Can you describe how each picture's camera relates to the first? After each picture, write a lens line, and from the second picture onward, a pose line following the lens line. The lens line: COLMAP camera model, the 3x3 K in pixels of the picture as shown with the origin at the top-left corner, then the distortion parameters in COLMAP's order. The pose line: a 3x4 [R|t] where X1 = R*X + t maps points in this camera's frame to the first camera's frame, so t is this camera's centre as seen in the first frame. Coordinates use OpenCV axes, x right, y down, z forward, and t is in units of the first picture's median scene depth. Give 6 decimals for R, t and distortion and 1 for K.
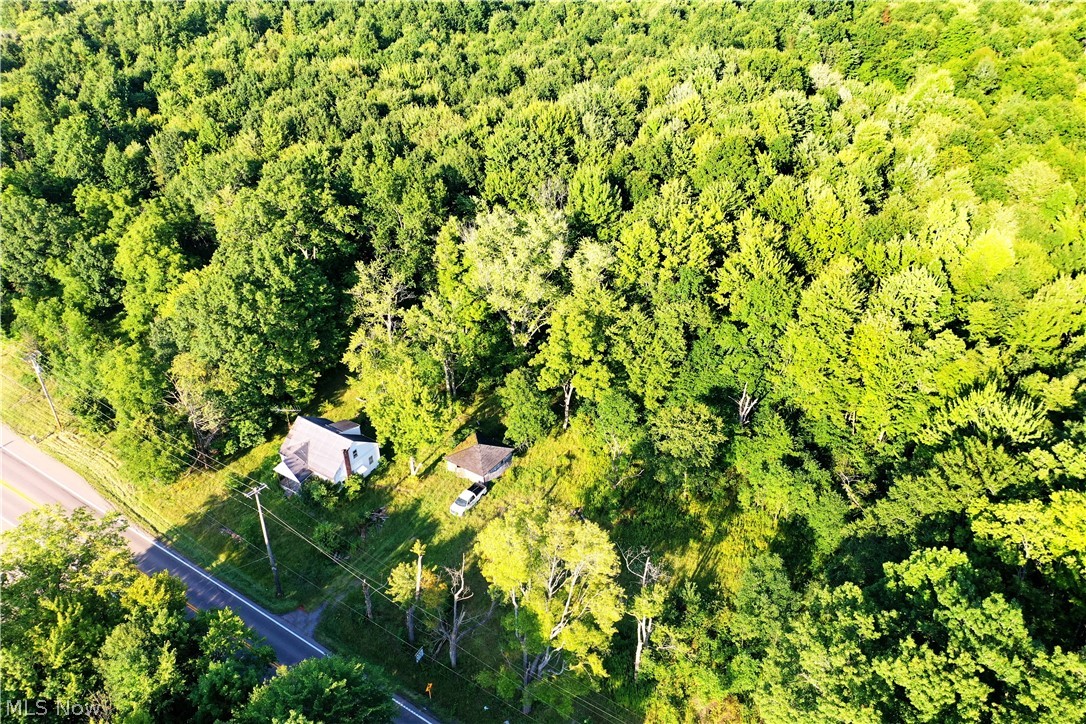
lens RADIAL K [[869.8, 0, 535.0], [0, 869.8, 365.3], [0, 0, 1]] dist [0.025595, -0.010660]
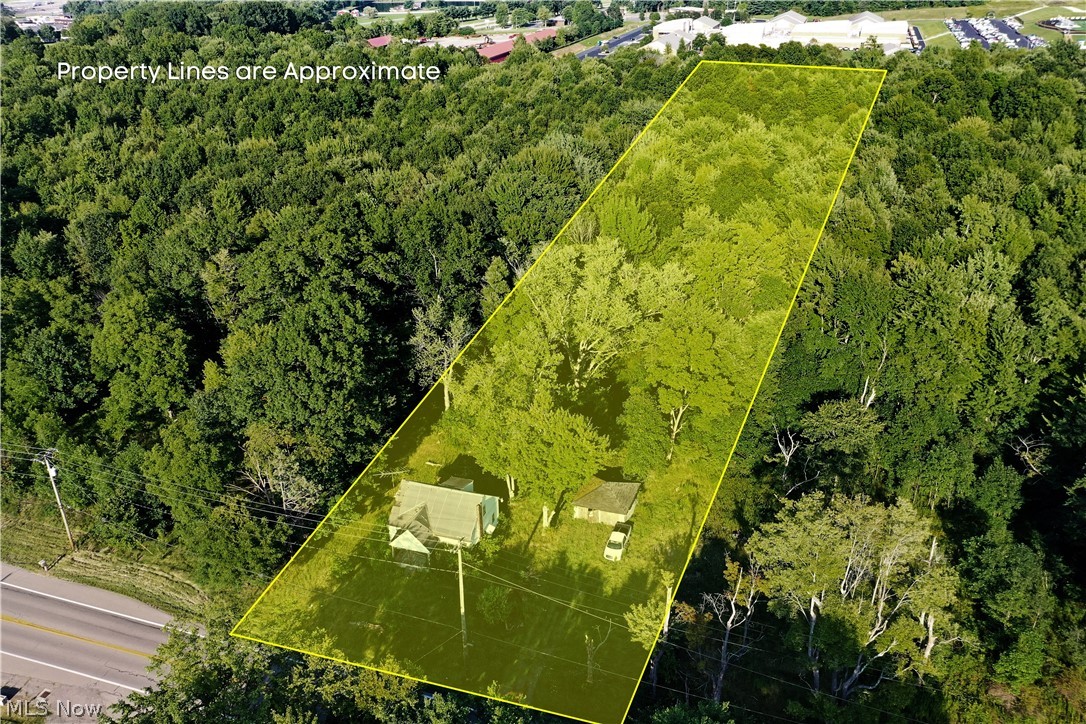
lens RADIAL K [[869.8, 0, 540.2], [0, 869.8, 366.1], [0, 0, 1]] dist [0.025595, -0.010660]
pose [[0.965127, -0.111734, 0.236739, -0.311921], [0.140883, 0.983900, -0.109971, 0.058354], [-0.220640, 0.139489, 0.965329, 0.122406]]
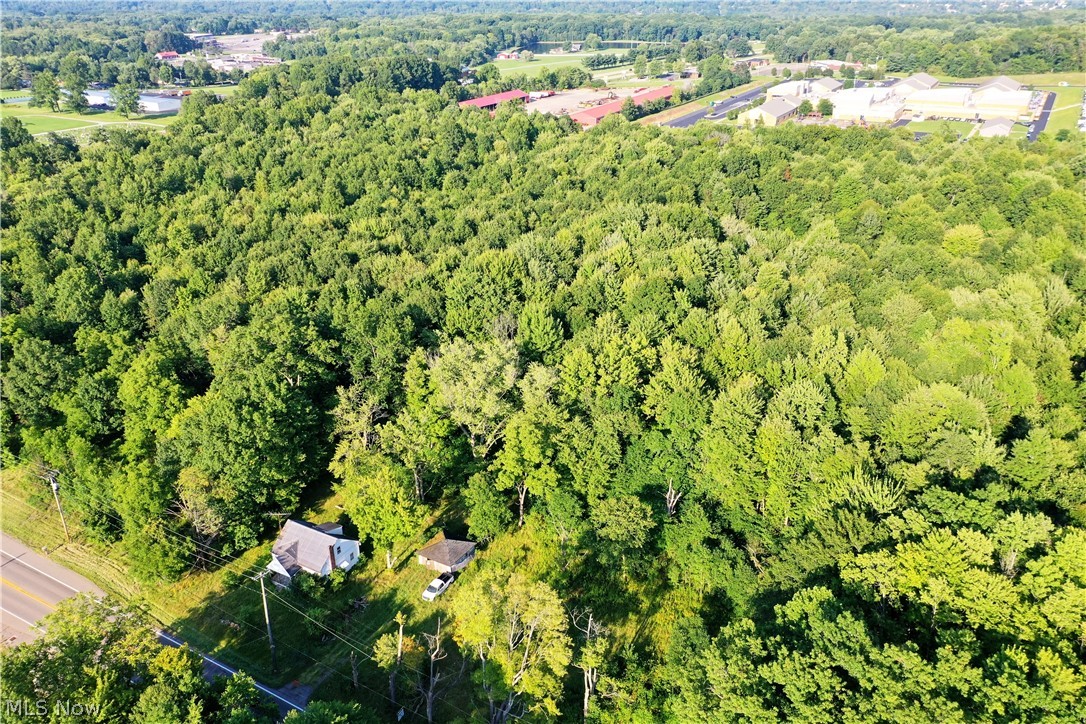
lens RADIAL K [[869.8, 0, 535.3], [0, 869.8, 366.5], [0, 0, 1]] dist [0.025595, -0.010660]
pose [[0.998169, -0.020092, 0.057051, -0.007286], [0.028559, 0.988010, -0.151727, 0.040403], [-0.053319, 0.153079, 0.986775, -0.173490]]
